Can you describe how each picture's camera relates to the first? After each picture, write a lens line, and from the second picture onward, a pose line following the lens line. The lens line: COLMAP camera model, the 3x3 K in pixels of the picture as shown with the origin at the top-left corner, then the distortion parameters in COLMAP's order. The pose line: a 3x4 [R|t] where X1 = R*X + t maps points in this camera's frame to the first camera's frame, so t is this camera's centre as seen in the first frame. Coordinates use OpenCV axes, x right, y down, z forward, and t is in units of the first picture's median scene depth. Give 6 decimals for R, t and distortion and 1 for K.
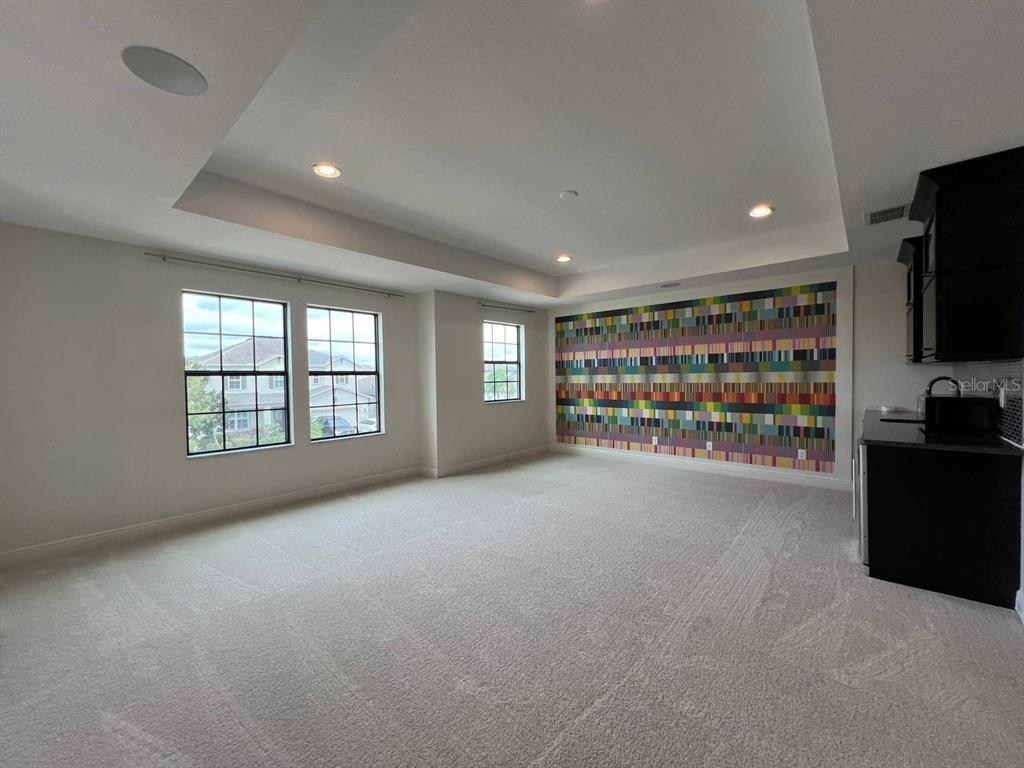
lens RADIAL K [[408.9, 0, 523.0], [0, 408.9, 383.7], [0, 0, 1]] dist [0.001000, 0.000488]
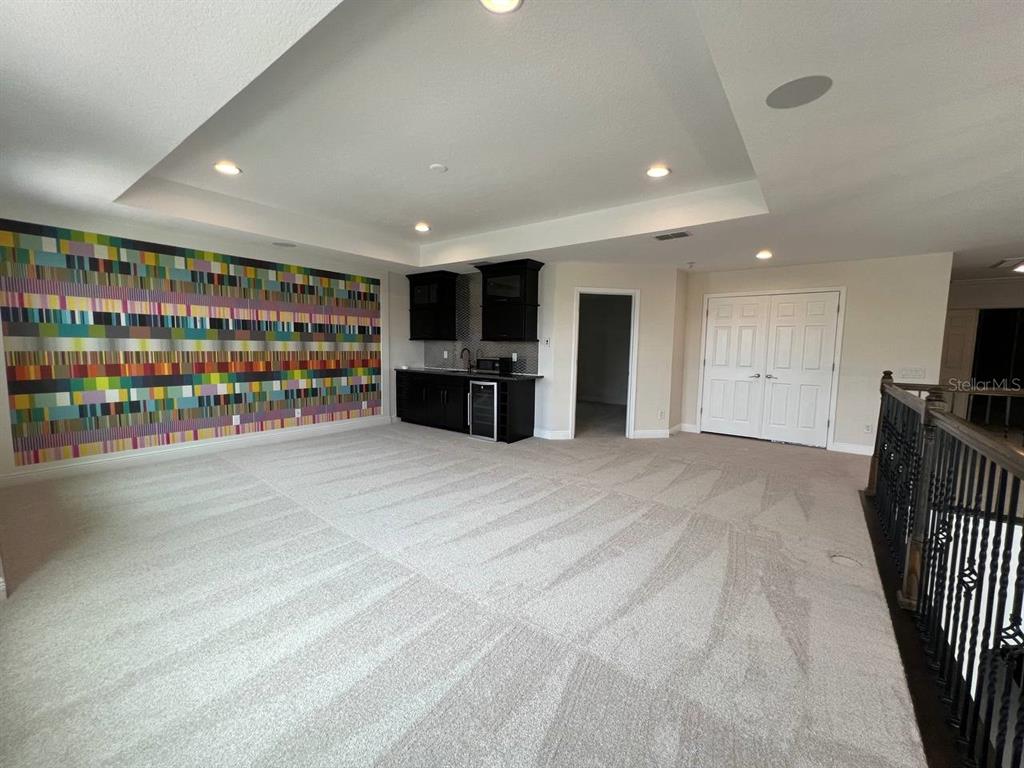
lens RADIAL K [[408.9, 0, 522.4], [0, 408.9, 384.1], [0, 0, 1]] dist [0.001000, 0.000488]
pose [[-0.065013, -0.078485, 0.994793, -0.549751], [0.002213, 0.996888, 0.078794, 0.000822], [-0.997882, 0.007324, -0.064637, 0.468407]]
